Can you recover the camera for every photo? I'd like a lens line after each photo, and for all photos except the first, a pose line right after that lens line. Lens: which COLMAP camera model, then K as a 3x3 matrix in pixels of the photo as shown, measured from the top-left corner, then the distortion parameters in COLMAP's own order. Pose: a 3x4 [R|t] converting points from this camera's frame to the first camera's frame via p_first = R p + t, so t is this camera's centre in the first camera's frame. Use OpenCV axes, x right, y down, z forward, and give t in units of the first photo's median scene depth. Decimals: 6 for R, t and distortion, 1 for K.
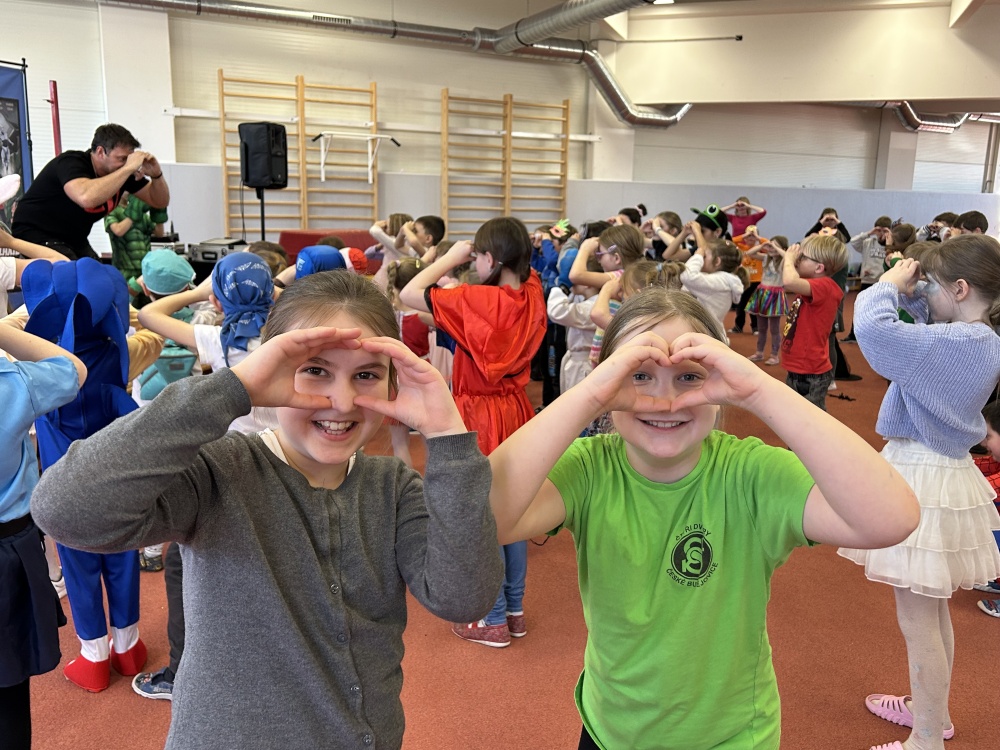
lens RADIAL K [[873.8, 0, 509.8], [0, 873.8, 378.1], [0, 0, 1]] dist [0.013592, -0.029028]
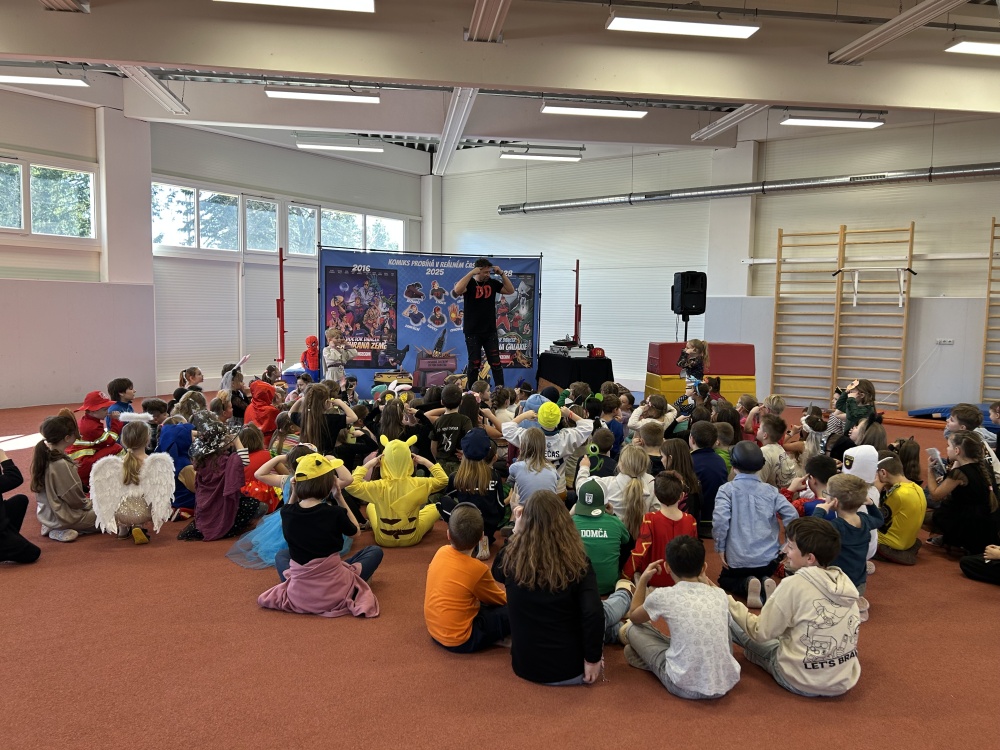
lens RADIAL K [[753.6, 0, 504.3], [0, 753.6, 370.9], [0, 0, 1]] dist [0.046716, -0.046427]
pose [[0.427920, 0.058105, -0.901947, 0.556308], [-0.178779, 0.983655, -0.021451, -0.027804], [0.885958, 0.170429, 0.431314, 0.131292]]
